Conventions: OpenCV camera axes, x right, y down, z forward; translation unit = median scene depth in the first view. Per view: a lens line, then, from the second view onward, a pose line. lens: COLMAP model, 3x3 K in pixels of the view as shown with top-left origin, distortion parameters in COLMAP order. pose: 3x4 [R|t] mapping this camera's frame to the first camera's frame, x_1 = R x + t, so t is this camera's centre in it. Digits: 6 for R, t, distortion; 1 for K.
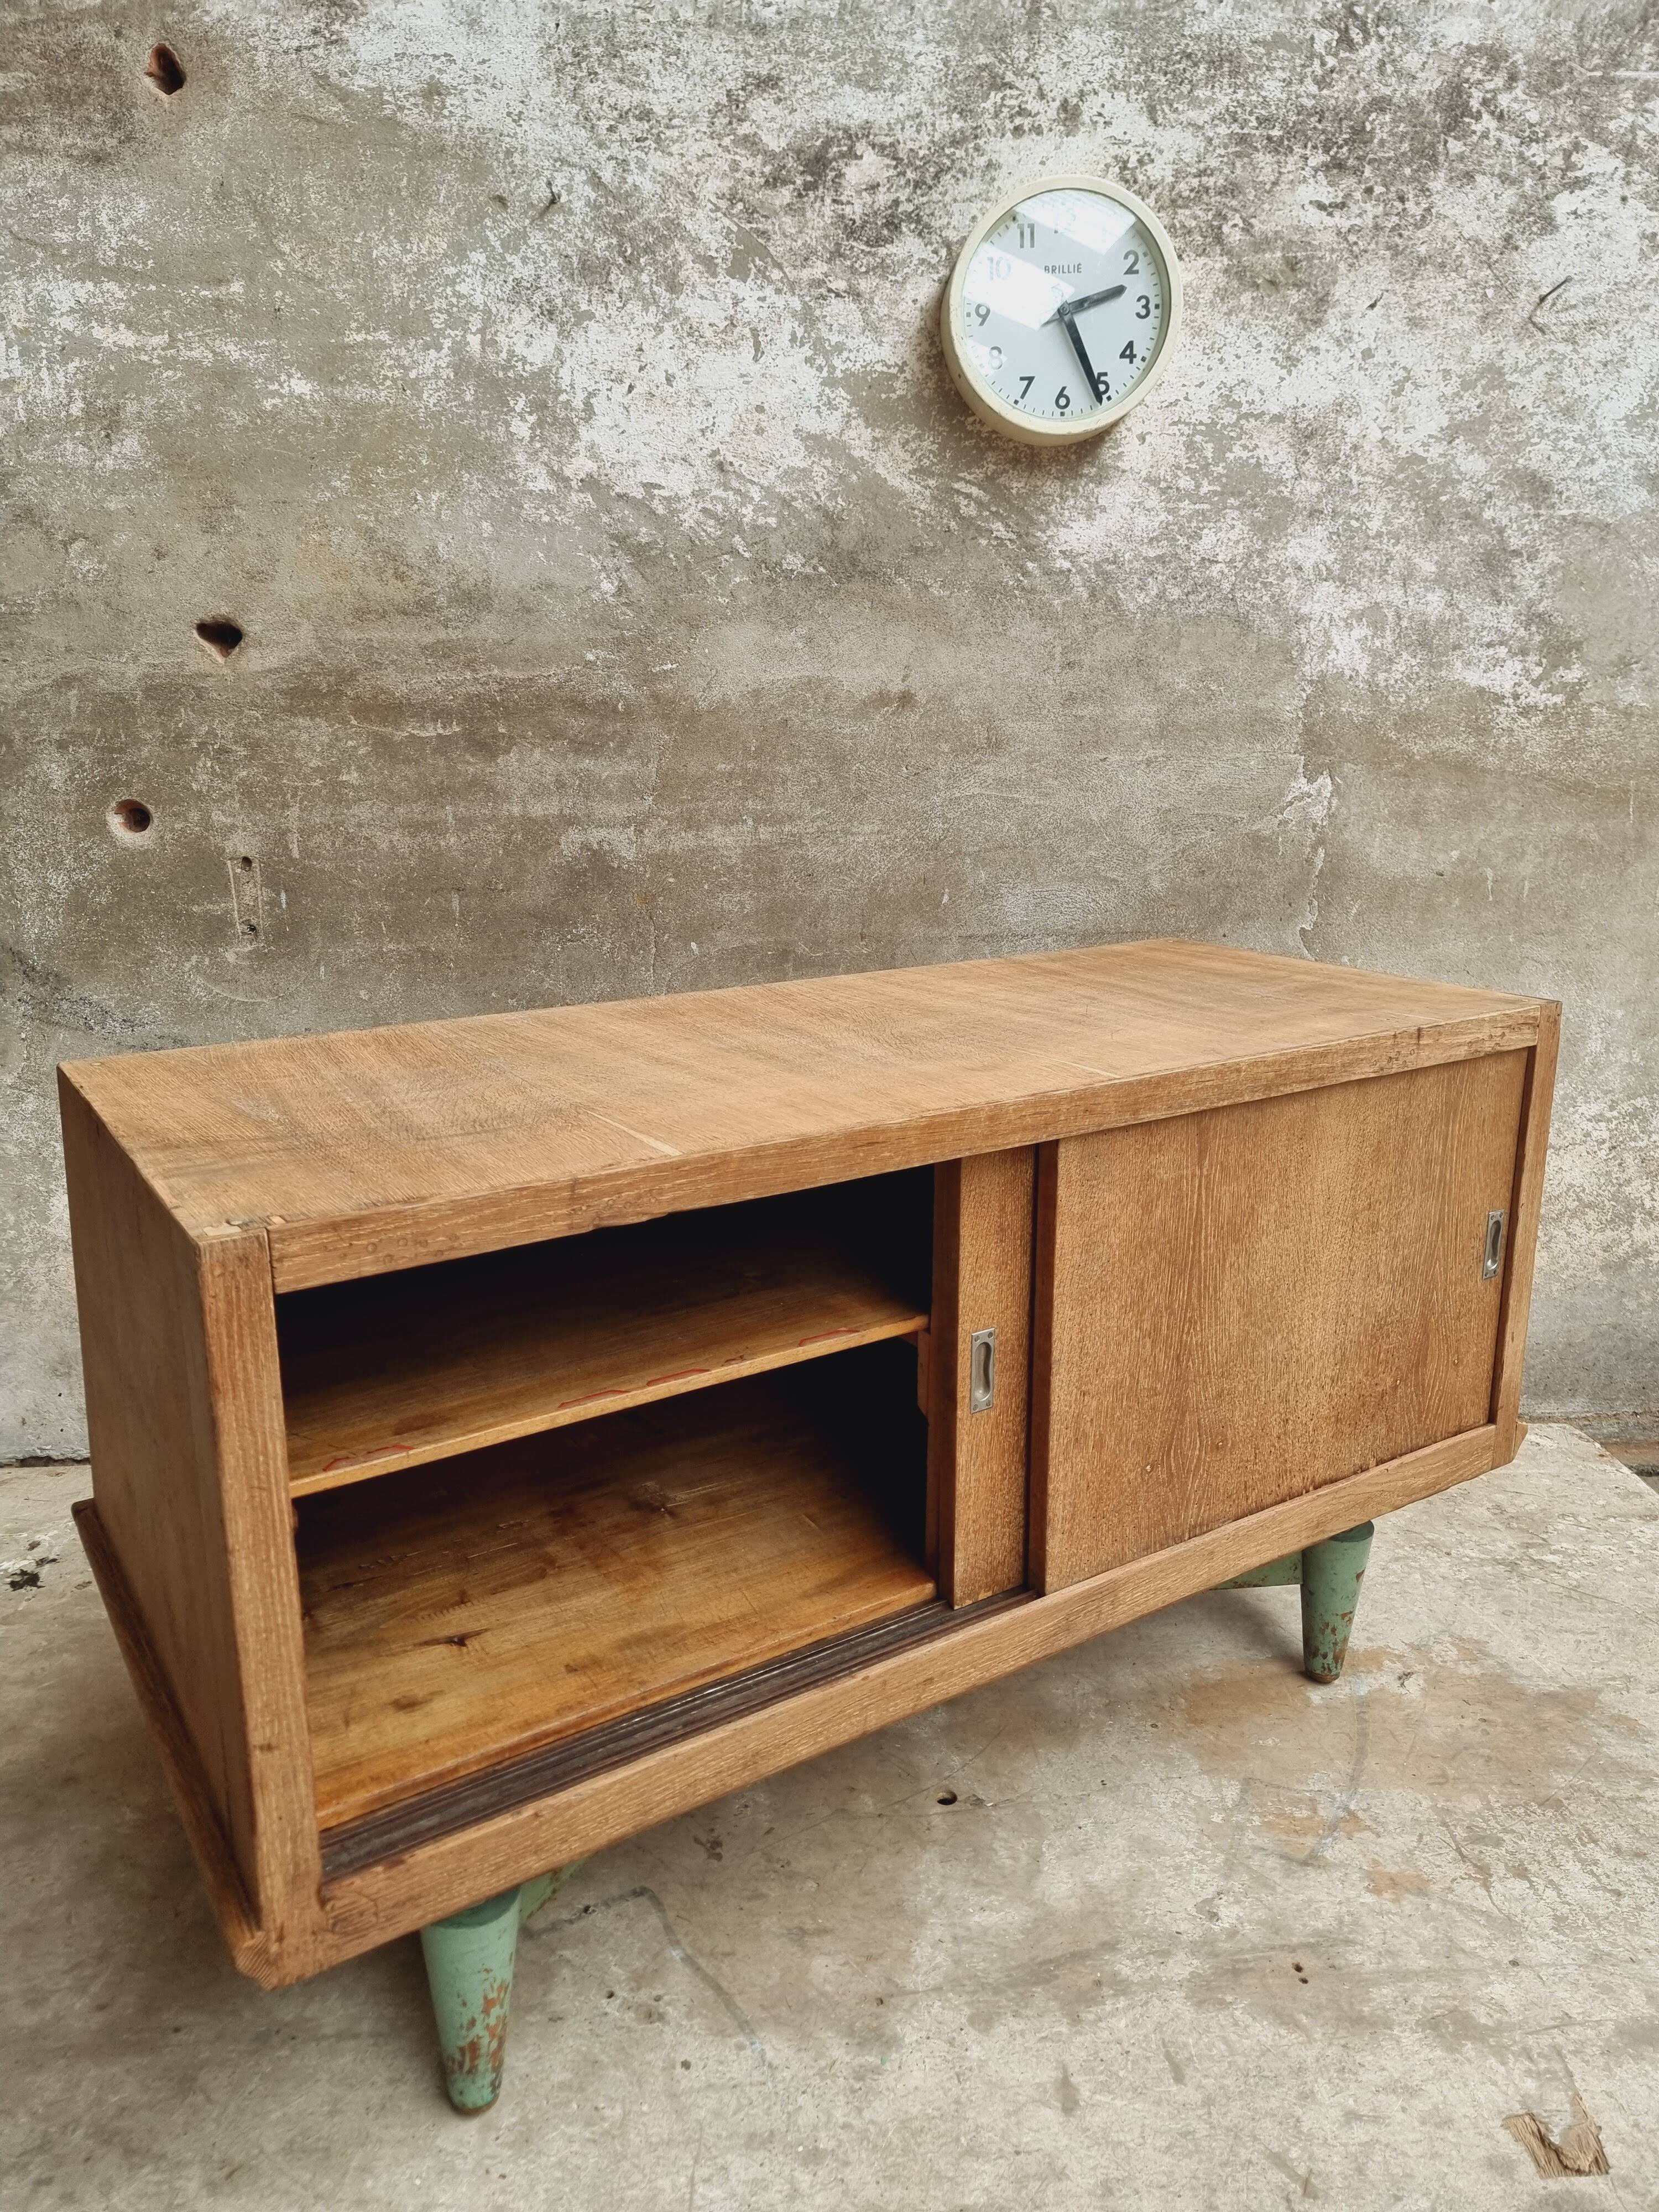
lens RADIAL K [[1547.8, 0, 802.0], [0, 1547.8, 1091.0], [0, 0, 1]] dist [0.066512, -0.061285]
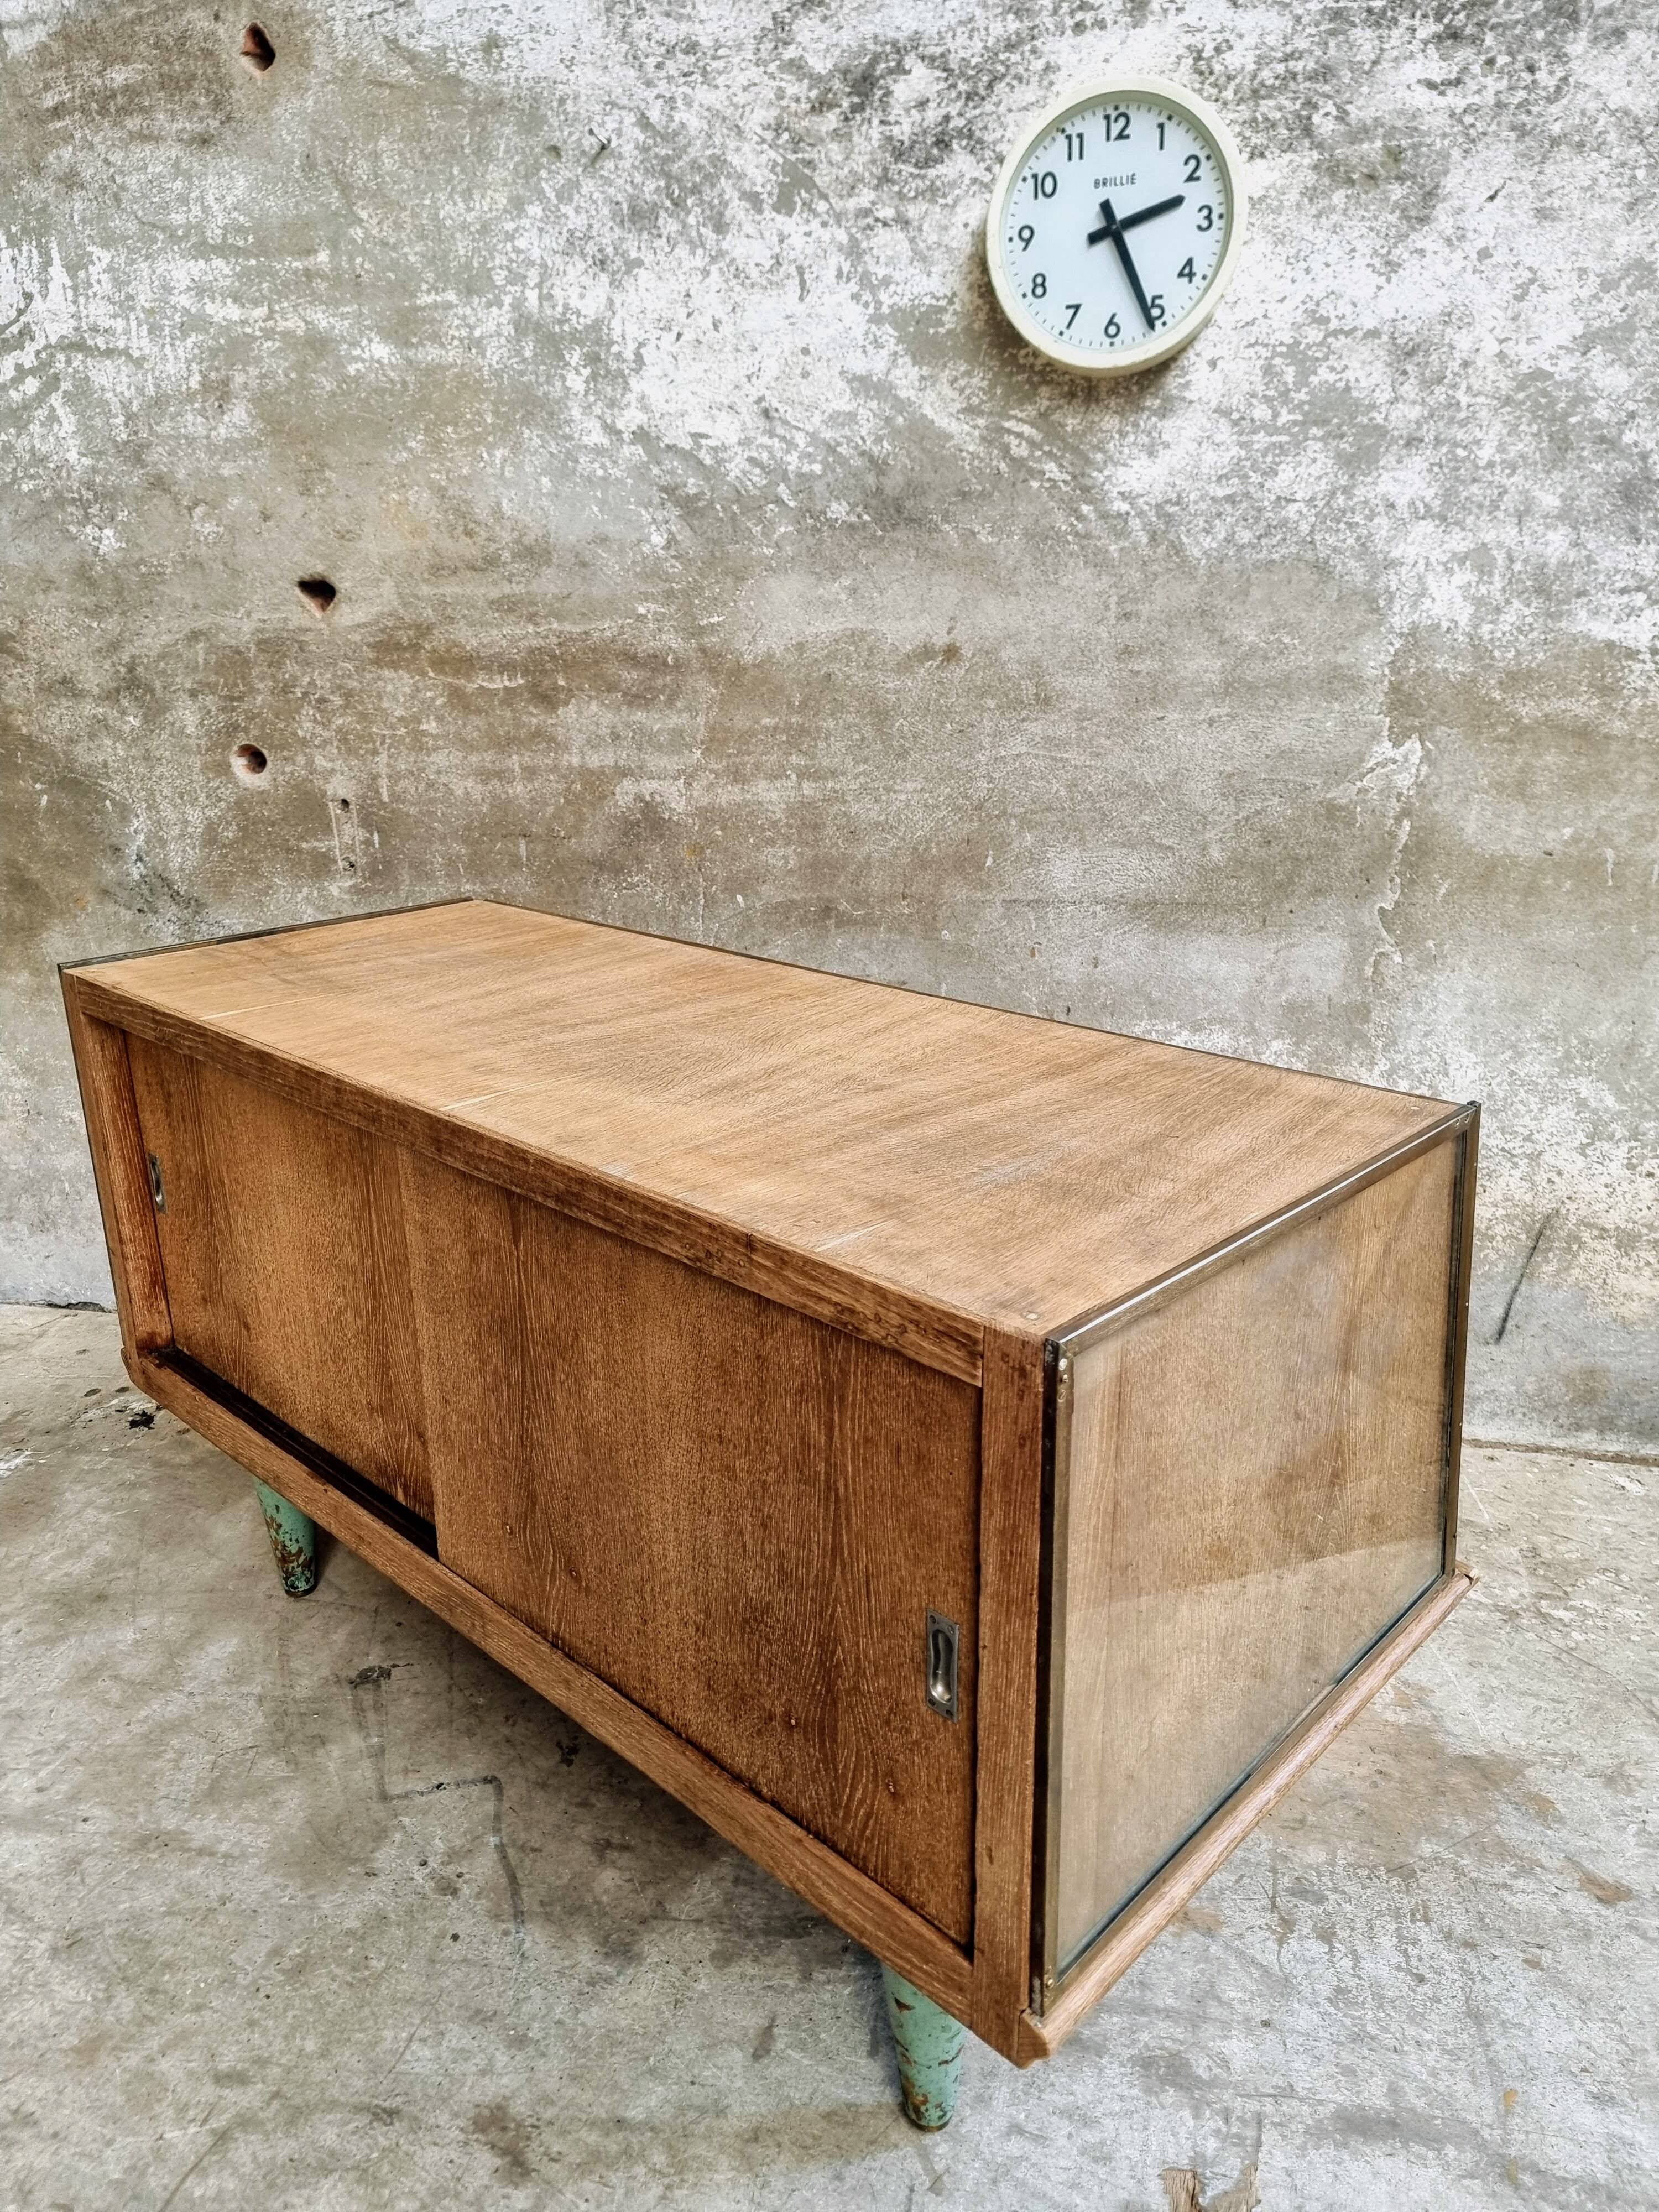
lens RADIAL K [[1539.0, 0, 792.5], [0, 1539.0, 1123.0], [0, 0, 1]] dist [0.064379, -0.063283]
pose [[0.963562, 0.081552, -0.254752, 0.254402], [-0.057249, 0.993196, 0.101410, -0.056584], [0.261289, -0.083130, 0.961674, 0.024706]]
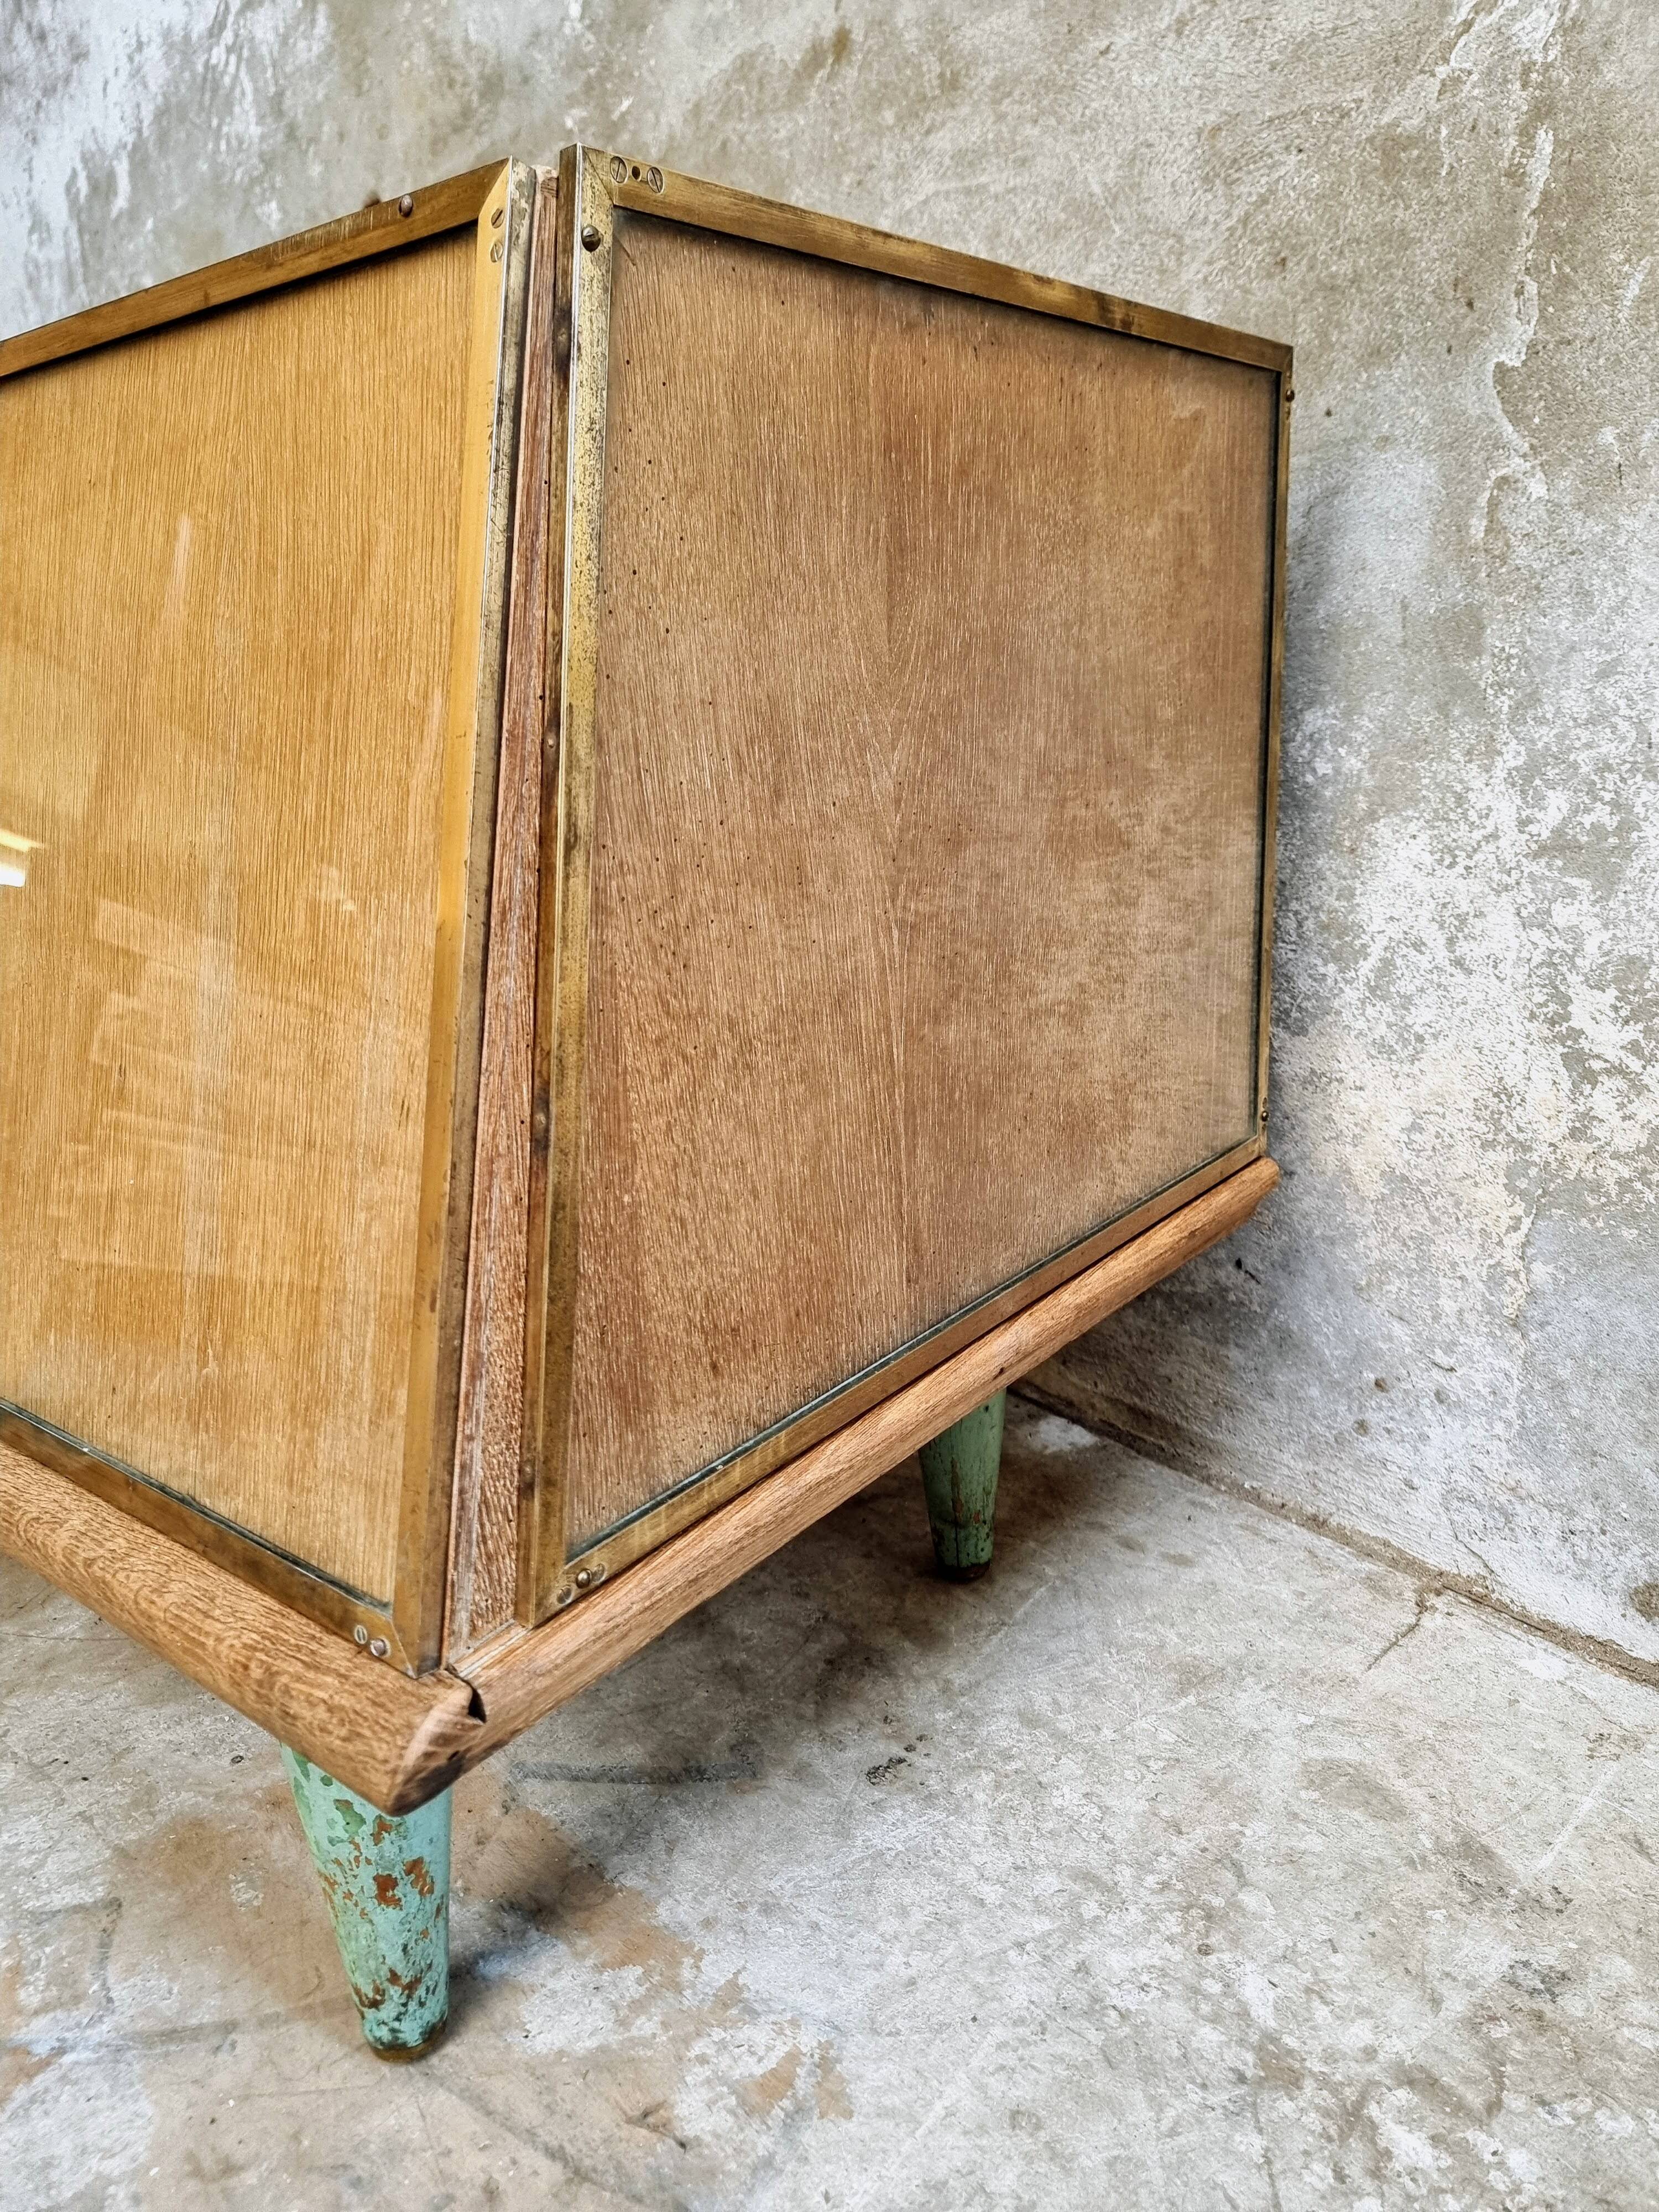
lens RADIAL K [[1554.9, 0, 800.2], [0, 1554.9, 1104.3], [0, 0, 1]] dist [0.041440, -0.049094]
pose [[0.570583, 0.205460, -0.795123, 0.631360], [-0.145282, 0.978181, 0.148507, 0.049075], [0.808287, 0.030782, 0.587984, 0.695923]]
